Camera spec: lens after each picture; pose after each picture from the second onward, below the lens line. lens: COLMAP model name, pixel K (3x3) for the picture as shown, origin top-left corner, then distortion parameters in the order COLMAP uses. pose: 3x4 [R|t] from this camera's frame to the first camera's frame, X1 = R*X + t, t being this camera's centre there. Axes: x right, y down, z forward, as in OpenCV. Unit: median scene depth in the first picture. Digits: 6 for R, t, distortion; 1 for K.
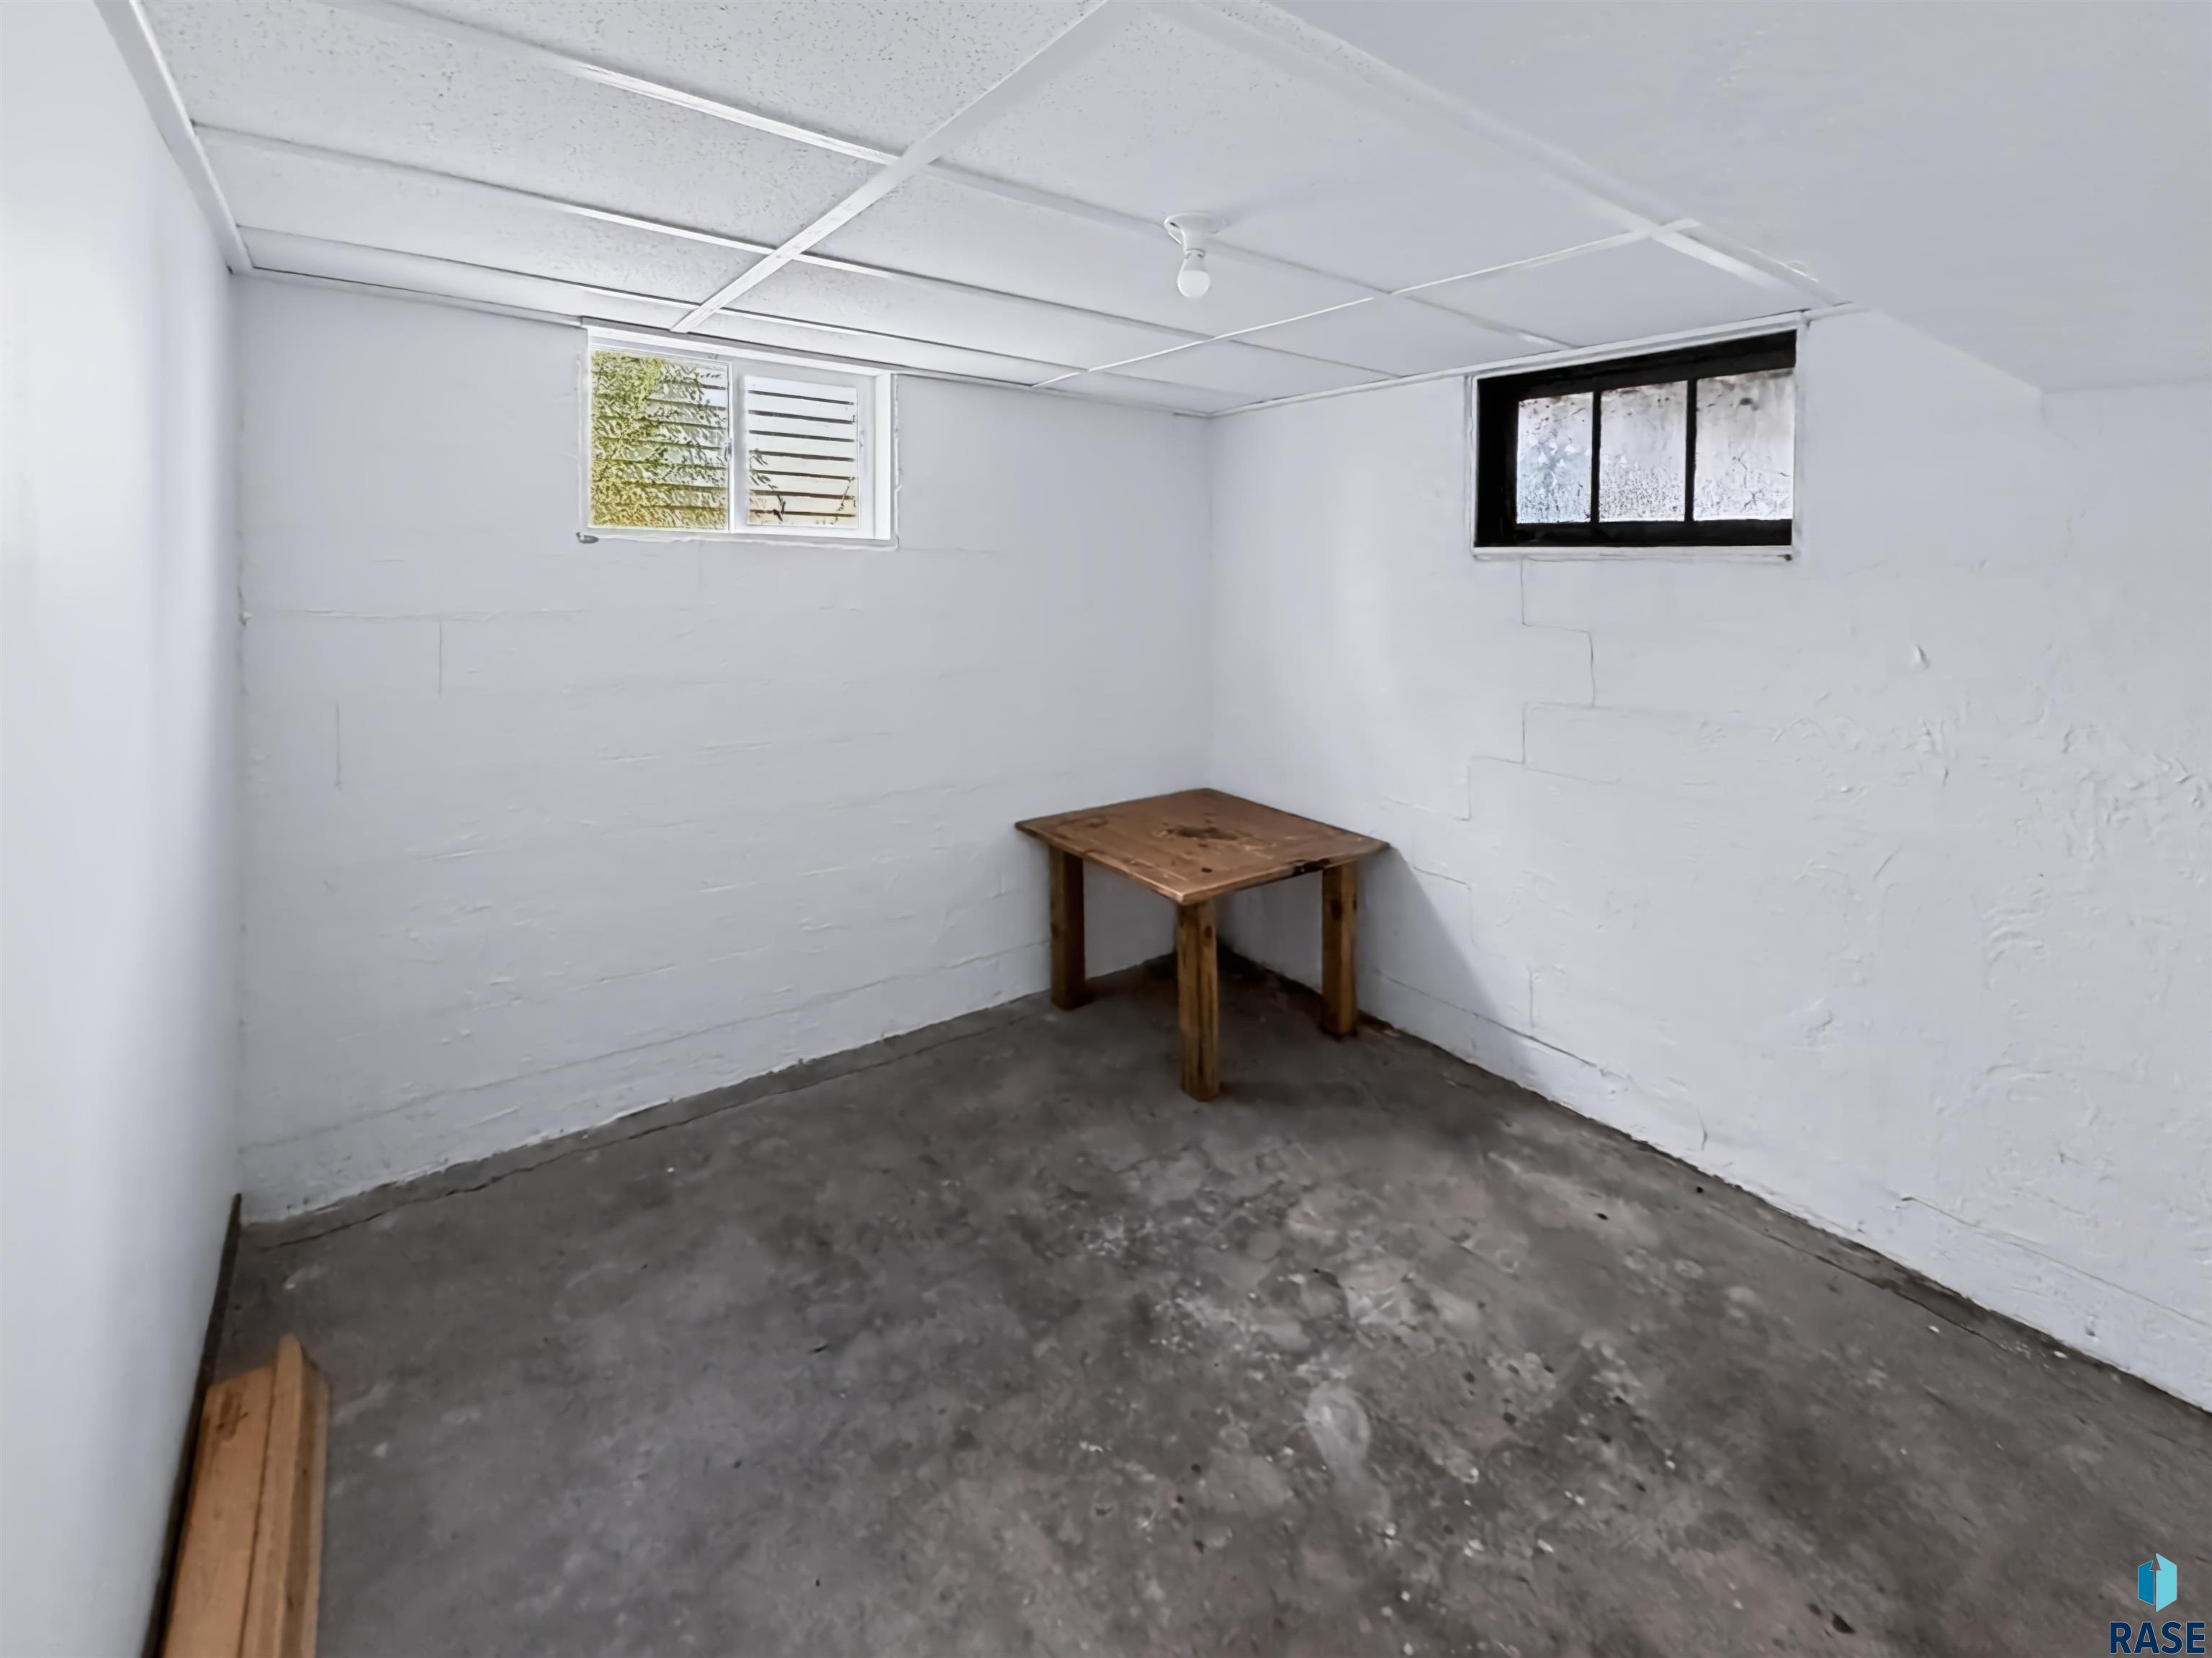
lens RADIAL K [[955.6, 0, 1117.9], [0, 955.6, 837.9], [0, 0, 1]] dist [-0.002491, -0.001453]
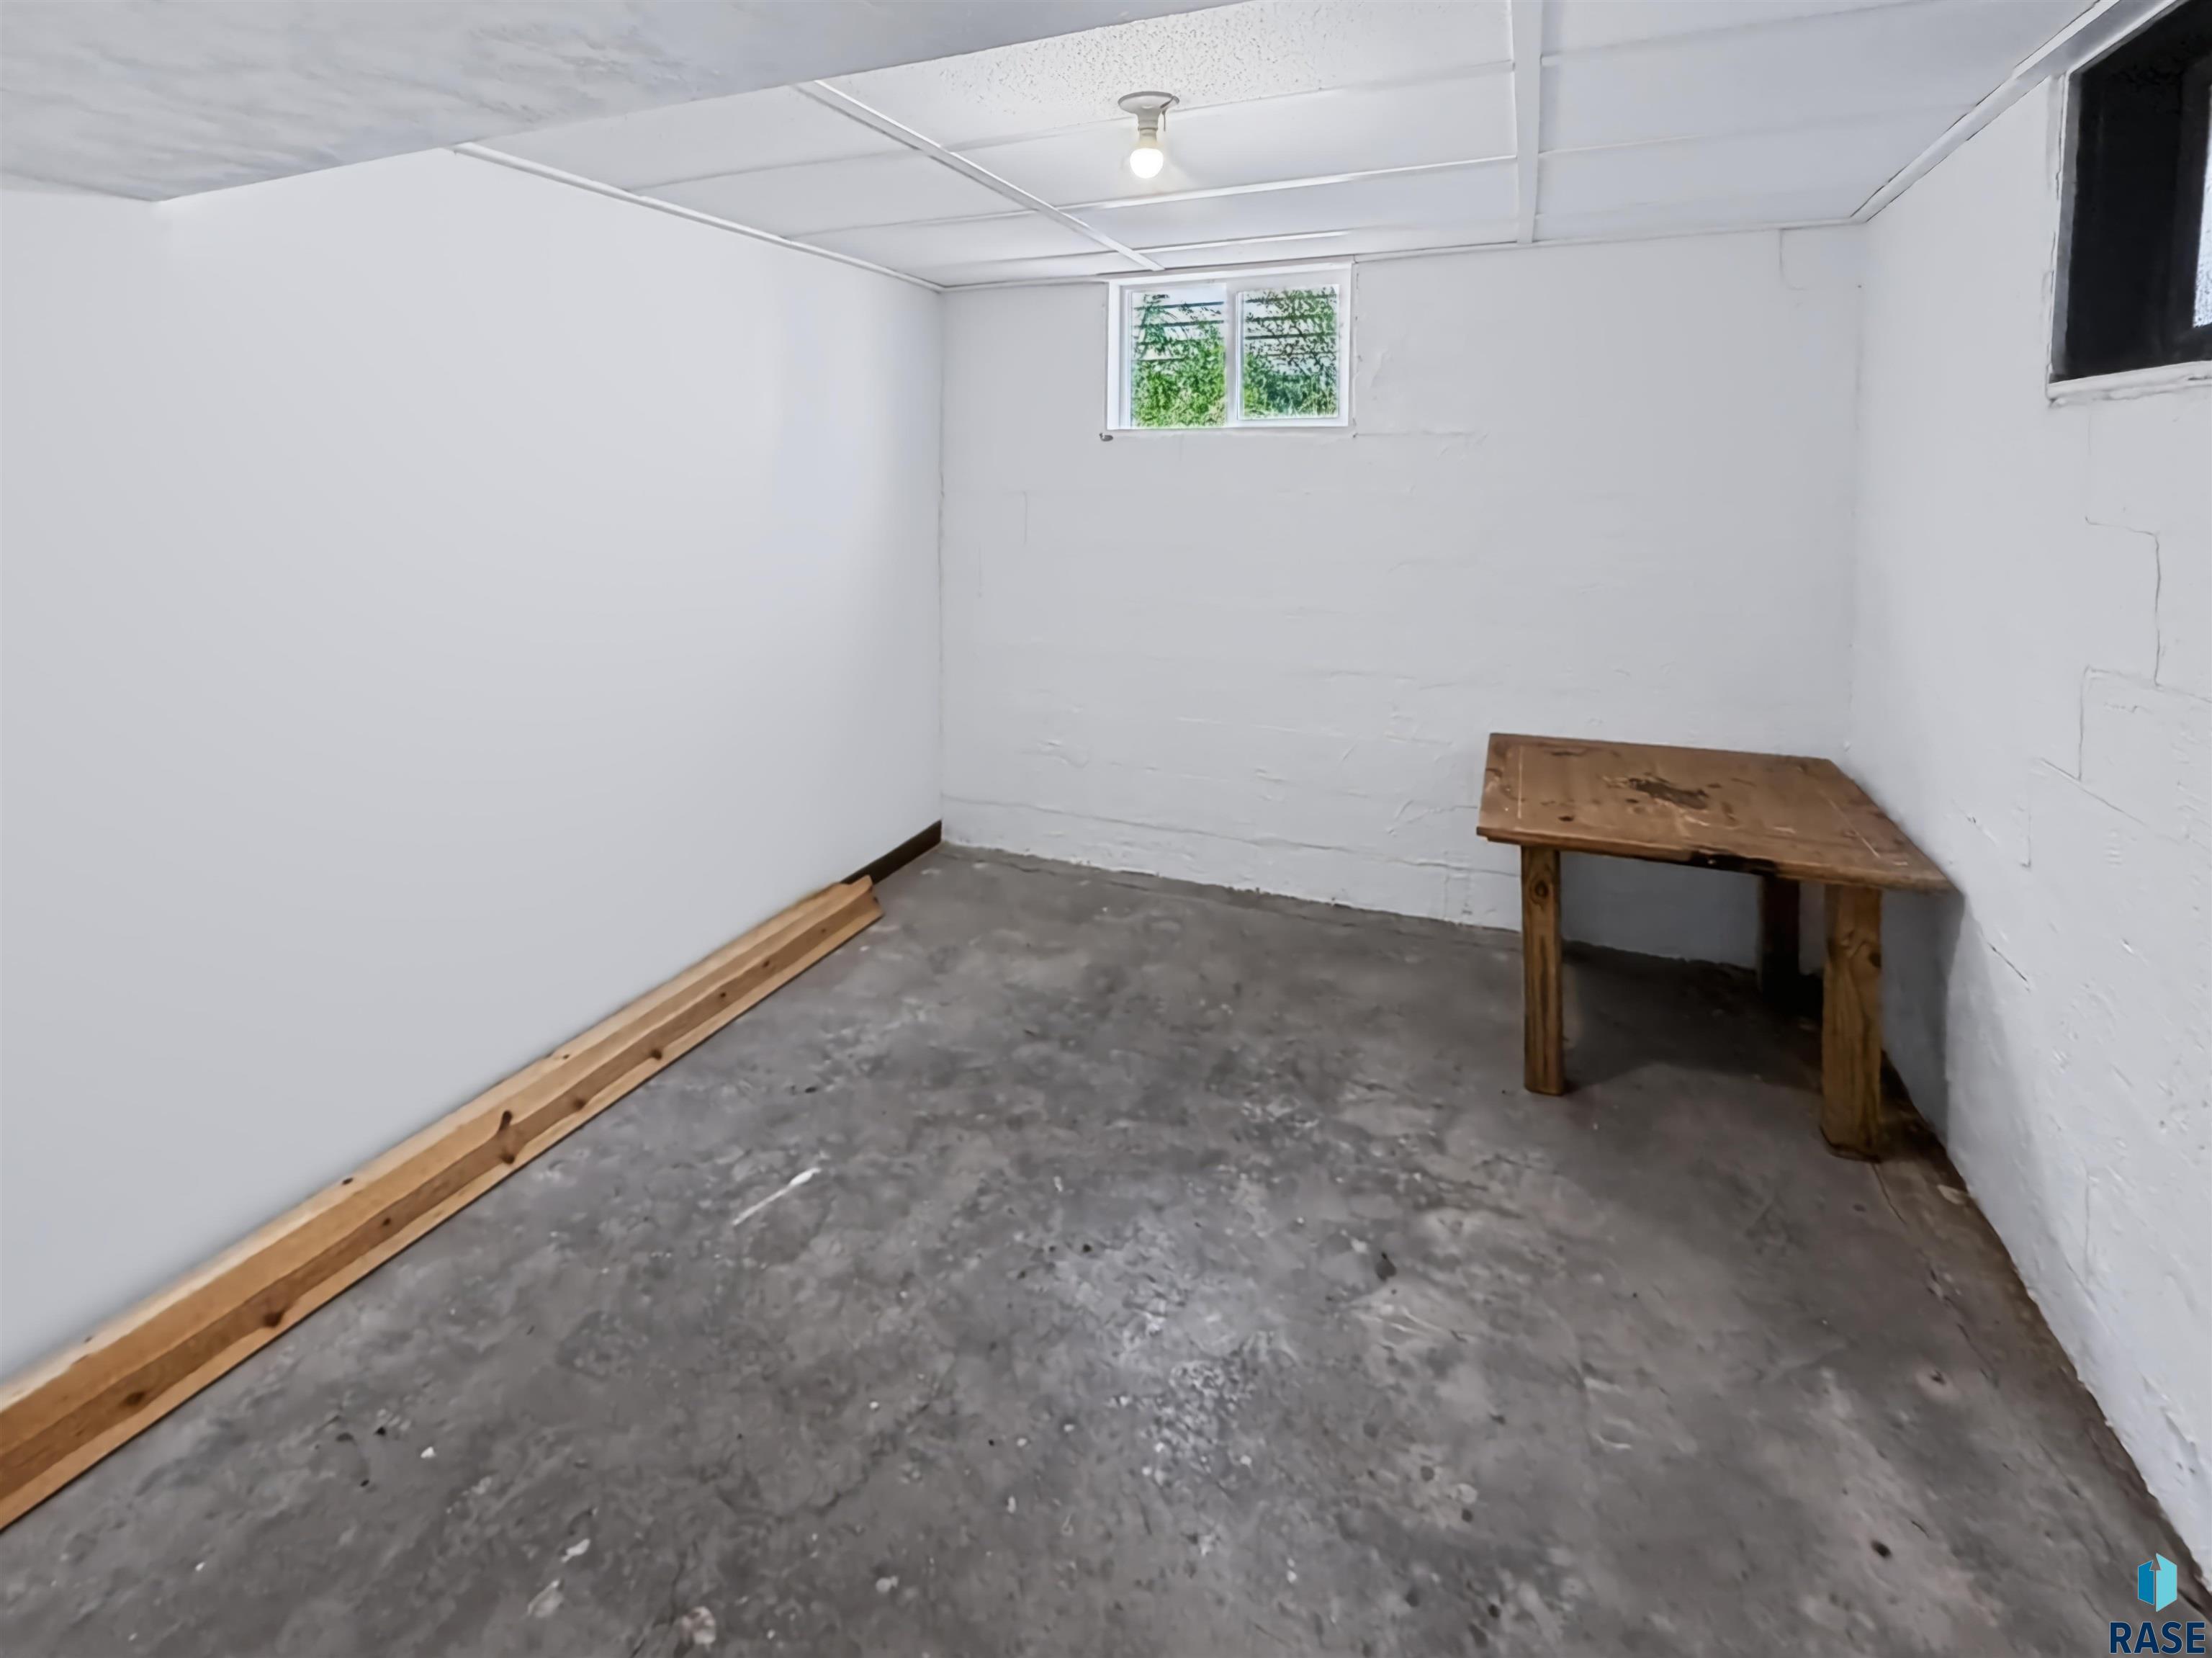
lens RADIAL K [[955.6, 0, 1117.6], [0, 955.6, 814.2], [0, 0, 1]] dist [-0.002491, -0.001453]
pose [[0.508435, 0.273789, -0.816415, 0.688622], [-0.220480, 0.957893, 0.183928, -0.043562], [0.832395, 0.086487, 0.547392, 0.277765]]
